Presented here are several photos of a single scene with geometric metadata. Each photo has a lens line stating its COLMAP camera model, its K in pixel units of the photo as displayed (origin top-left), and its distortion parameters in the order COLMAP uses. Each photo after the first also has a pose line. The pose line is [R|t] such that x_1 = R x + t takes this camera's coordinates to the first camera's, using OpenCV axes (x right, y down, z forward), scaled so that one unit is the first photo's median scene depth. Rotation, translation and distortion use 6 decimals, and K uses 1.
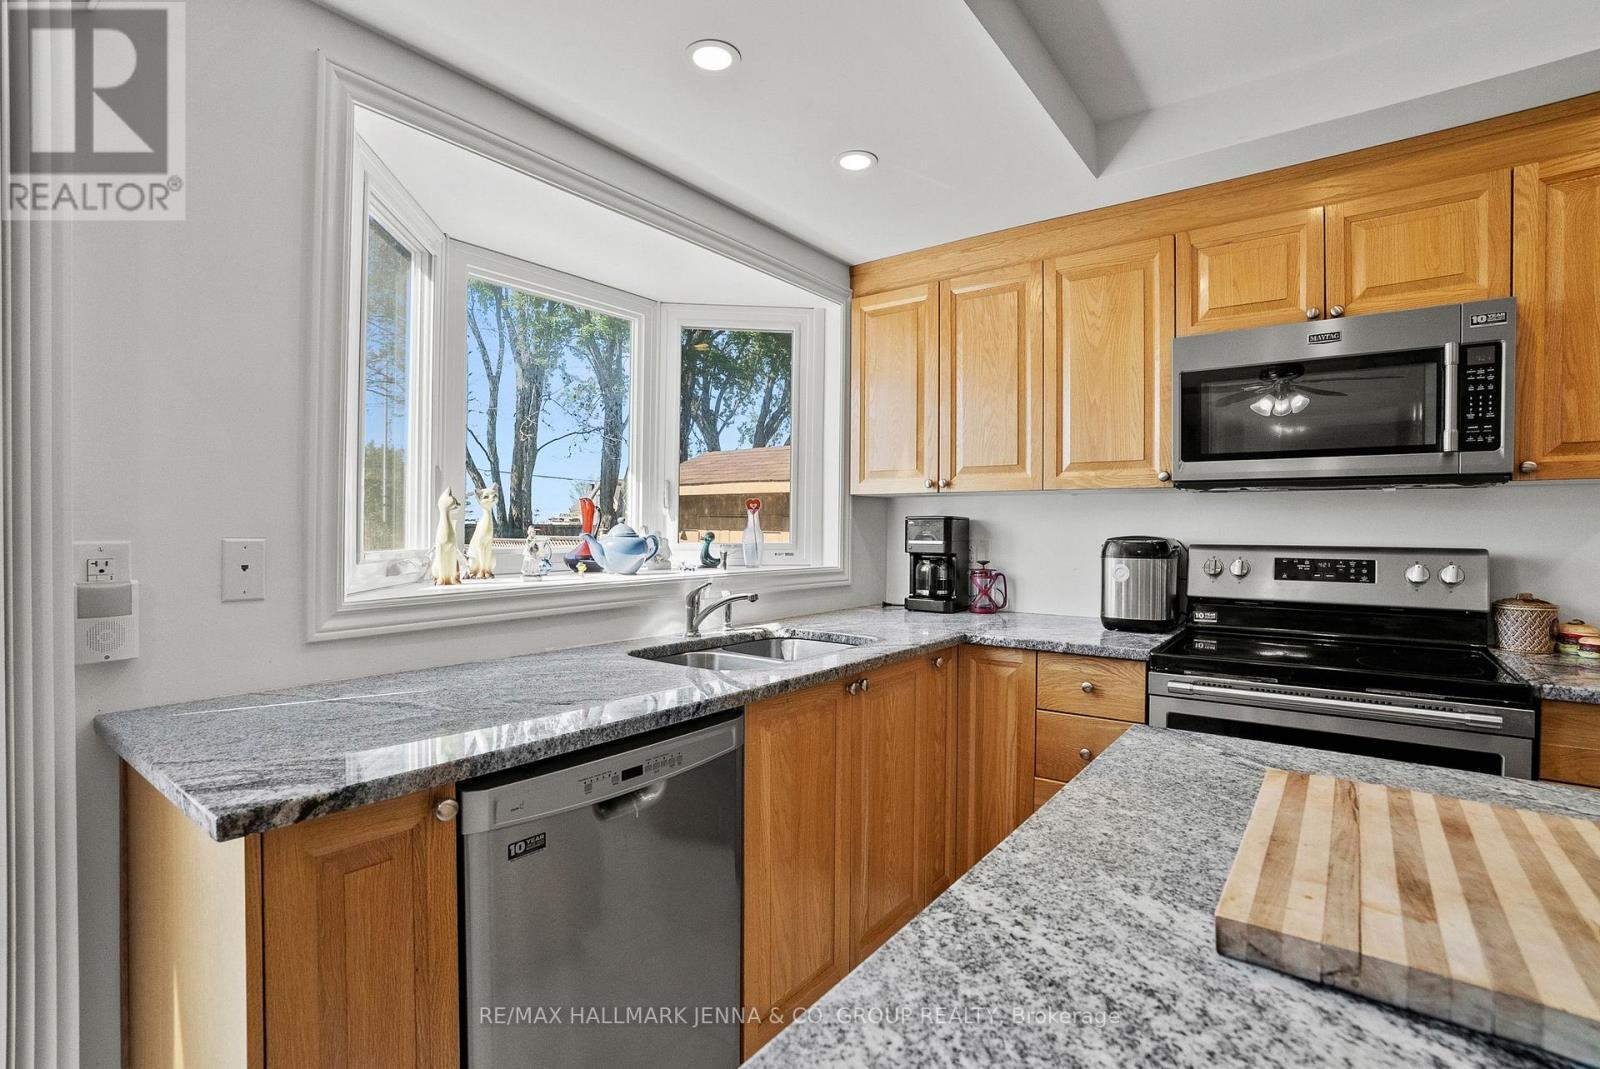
lens RADIAL K [[762.1, 0, 795.0], [0, 762.1, 545.7], [0, 0, 1]] dist [-0.033072, 0.002234]
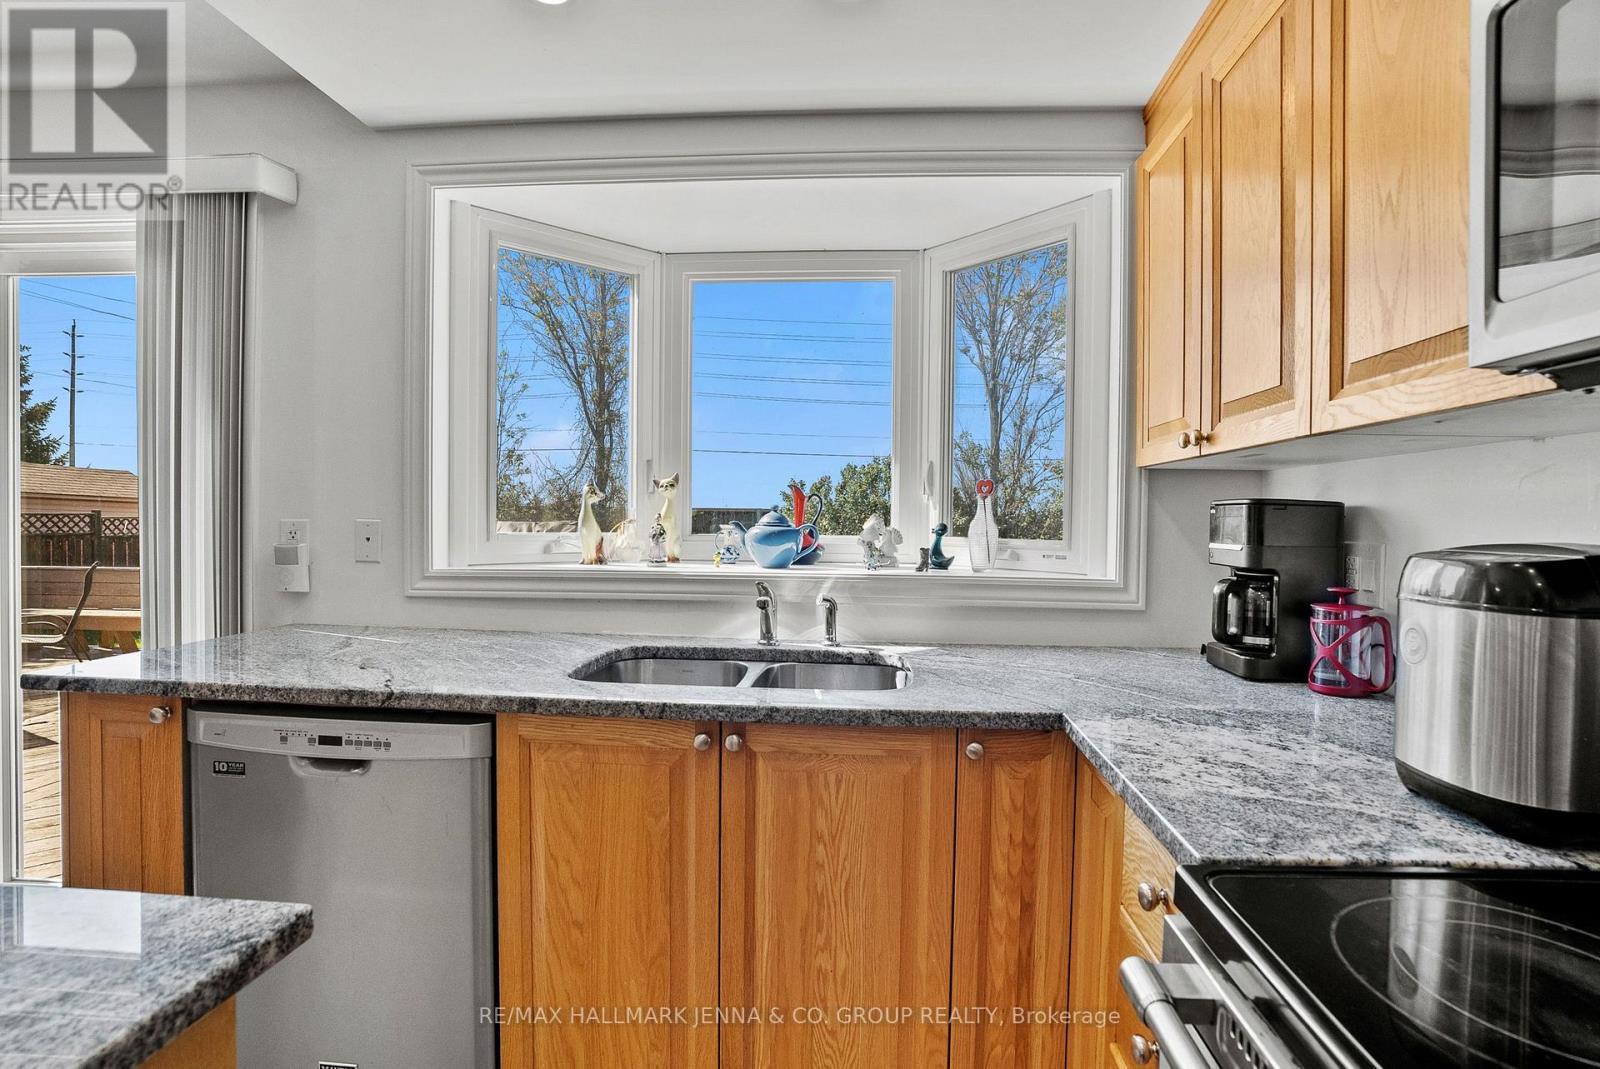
lens RADIAL K [[762.1, 0, 801.4], [0, 762.1, 525.1], [0, 0, 1]] dist [-0.033072, 0.002234]
pose [[0.544444, 0.013582, -0.838688, 0.646916], [-0.030841, 0.999517, -0.003834, -0.012374], [0.838230, 0.027954, 0.544599, 0.615117]]
